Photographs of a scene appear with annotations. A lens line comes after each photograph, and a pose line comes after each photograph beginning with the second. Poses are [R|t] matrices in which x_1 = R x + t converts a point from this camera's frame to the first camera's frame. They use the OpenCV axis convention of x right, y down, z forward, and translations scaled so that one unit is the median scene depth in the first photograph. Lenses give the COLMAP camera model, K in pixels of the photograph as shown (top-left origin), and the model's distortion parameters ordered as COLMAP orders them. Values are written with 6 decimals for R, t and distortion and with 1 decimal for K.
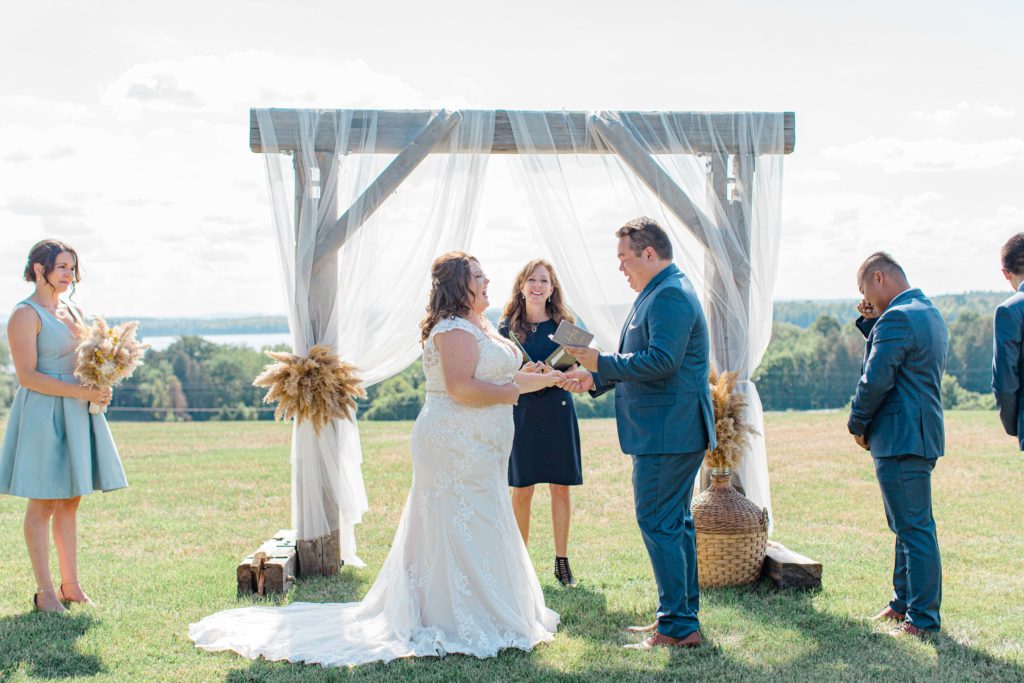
lens RADIAL K [[1551.7, 0, 512.0], [0, 1551.7, 341.5], [0, 0, 1]] dist [0.023079, 0.010494]
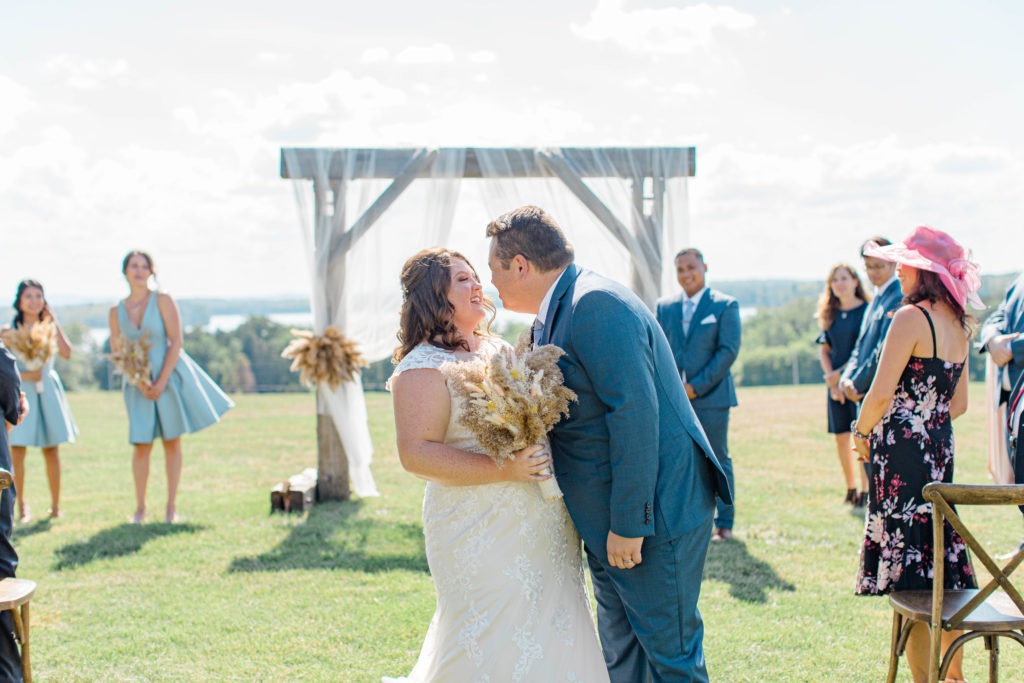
lens RADIAL K [[1540.9, 0, 512.0], [0, 1540.9, 341.5], [0, 0, 1]] dist [0.014229, 0.014416]
pose [[0.999146, -0.002330, -0.041261, 0.081753], [0.002899, 0.999901, 0.013749, -0.002514], [0.041225, -0.013857, 0.999054, -0.300295]]
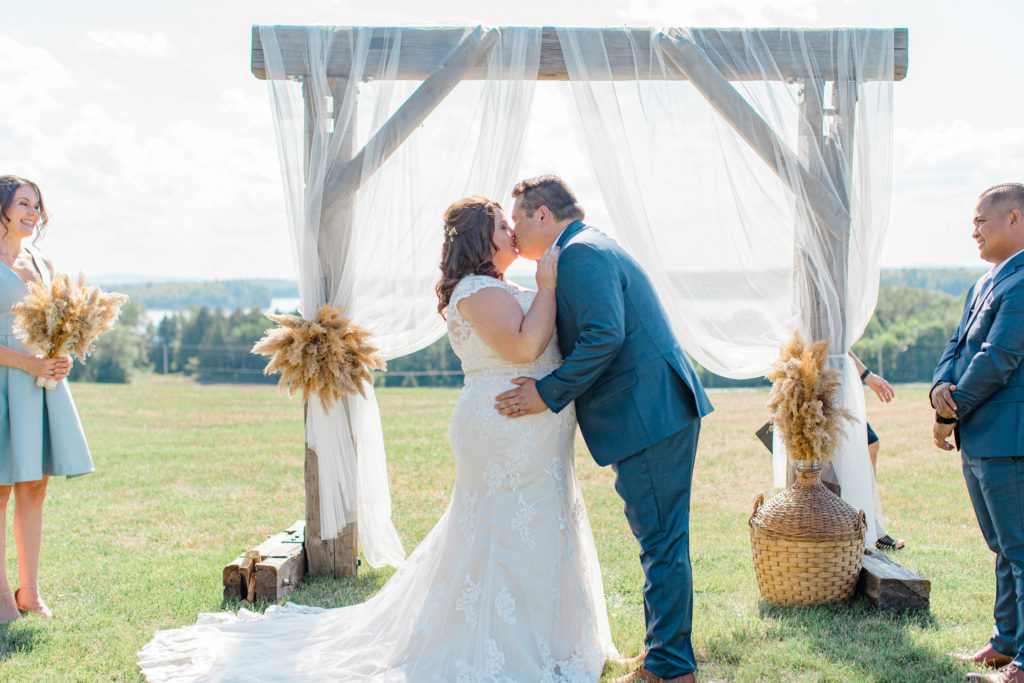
lens RADIAL K [[1597.5, 0, 512.0], [0, 1597.5, 341.5], [0, 0, 1]] dist [0.026768, -0.046268]
pose [[0.996352, 0.012454, -0.084425, 0.047722], [-0.010602, 0.999694, 0.022340, 0.000799], [0.084678, -0.021364, 0.996179, 0.139276]]
